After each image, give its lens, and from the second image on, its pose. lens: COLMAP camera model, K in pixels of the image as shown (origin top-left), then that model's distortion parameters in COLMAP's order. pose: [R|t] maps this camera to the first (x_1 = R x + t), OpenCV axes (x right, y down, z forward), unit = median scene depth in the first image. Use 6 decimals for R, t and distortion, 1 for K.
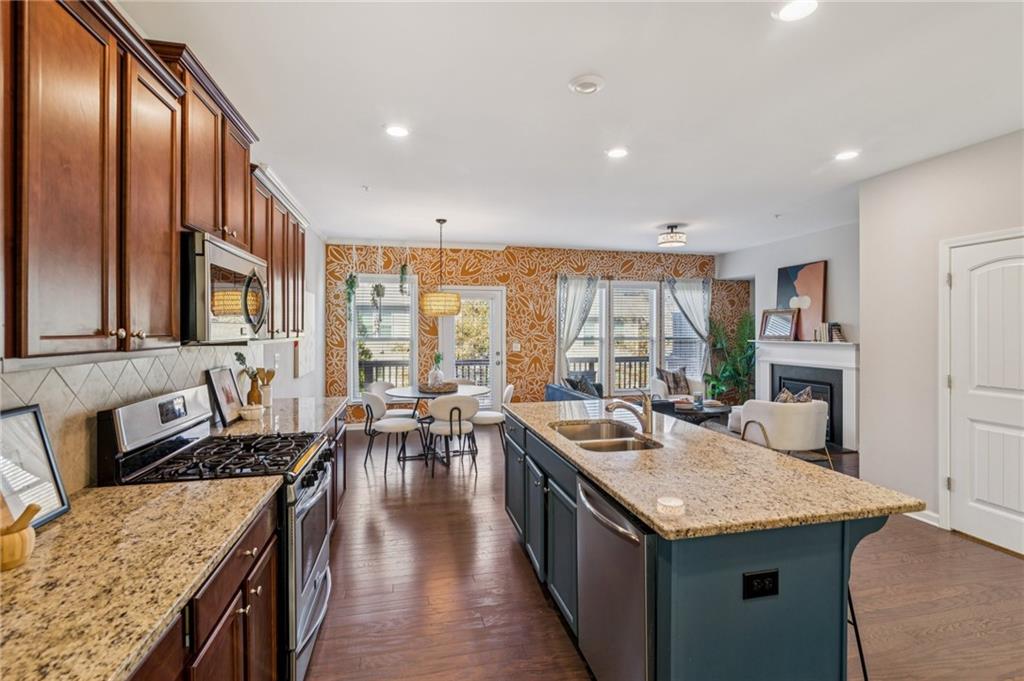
lens RADIAL K [[471.1, 0, 513.6], [0, 471.1, 331.0], [0, 0, 1]] dist [-0.000597, -0.000357]
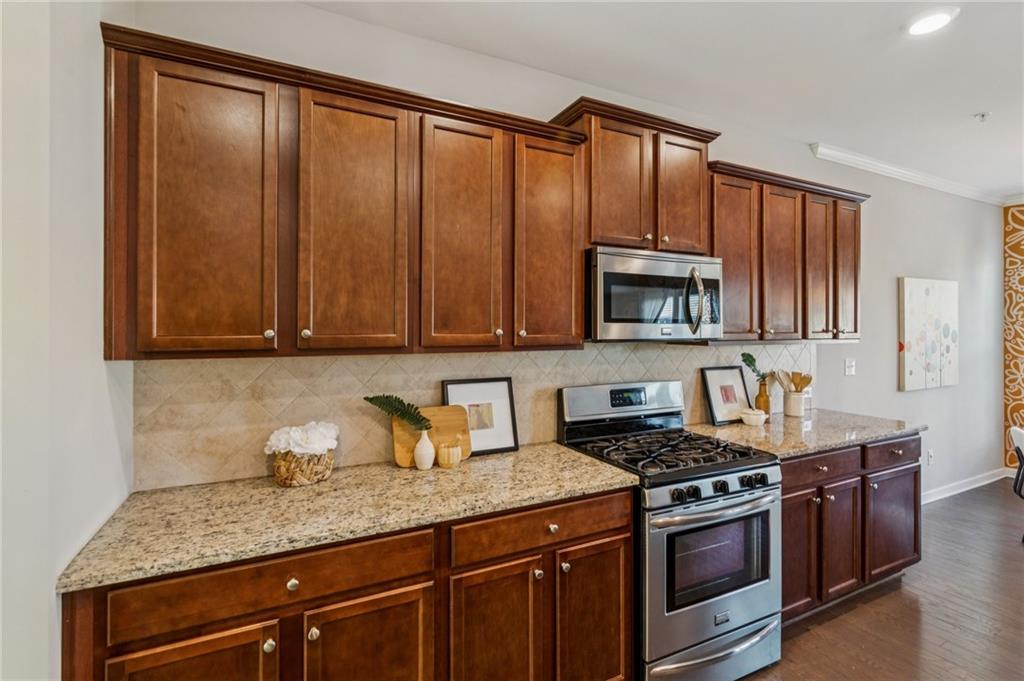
lens RADIAL K [[471.1, 0, 514.0], [0, 471.1, 326.2], [0, 0, 1]] dist [-0.000597, -0.000357]
pose [[0.232941, -0.004887, -0.972479, 0.106080], [-0.004753, 0.999970, -0.006164, -0.000712], [0.972479, 0.006058, 0.232911, 0.132149]]
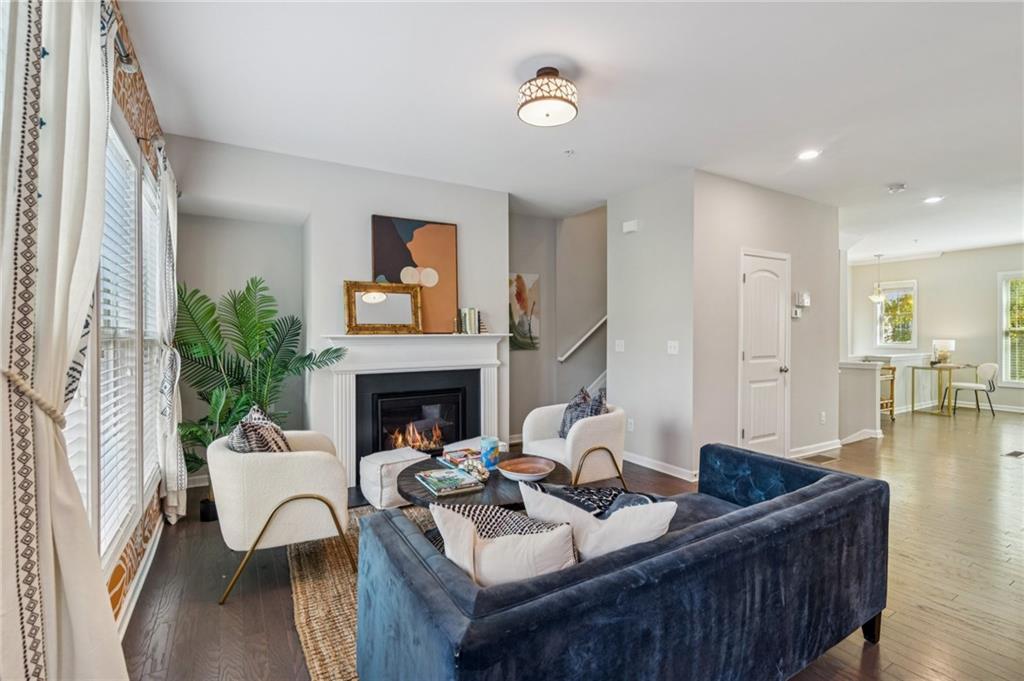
lens RADIAL K [[471.1, 0, 516.6], [0, 471.1, 333.2], [0, 0, 1]] dist [-0.000597, -0.000357]
pose [[-0.305887, 0.001240, 0.952067, -0.066544], [0.006563, 0.999978, 0.000806, 0.019168], [-0.952045, 0.006495, -0.305888, 0.994620]]
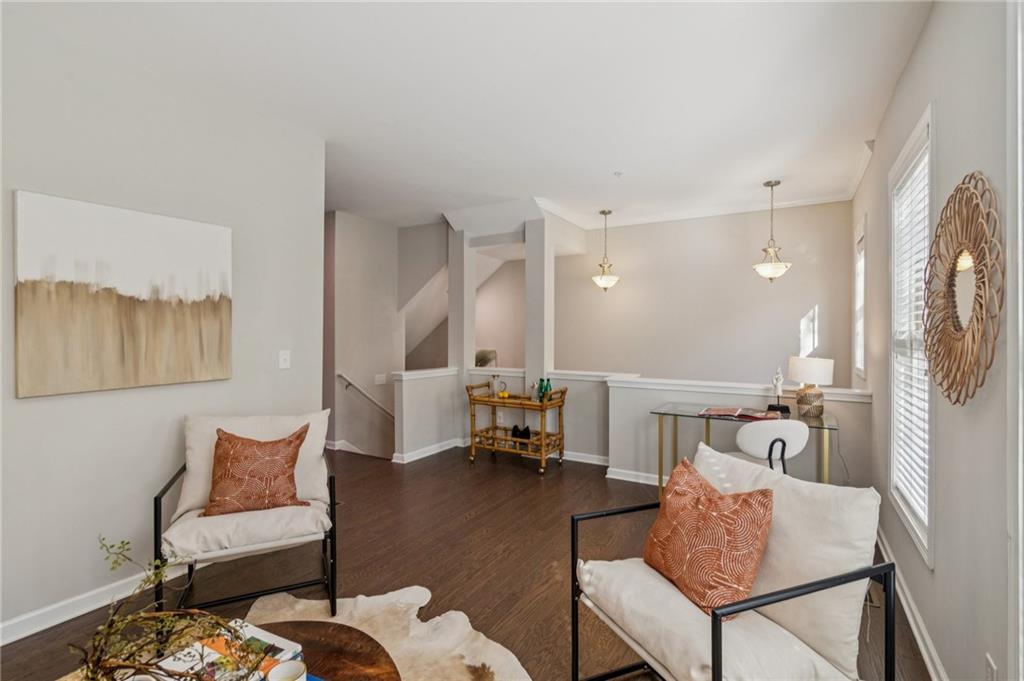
lens RADIAL K [[471.1, 0, 514.1], [0, 471.1, 330.5], [0, 0, 1]] dist [-0.000597, -0.000357]
pose [[0.689472, 0.007209, 0.724276, 0.152272], [-0.003673, 0.999972, -0.006457, 0.018318], [-0.724303, 0.001792, 0.689480, -0.513845]]
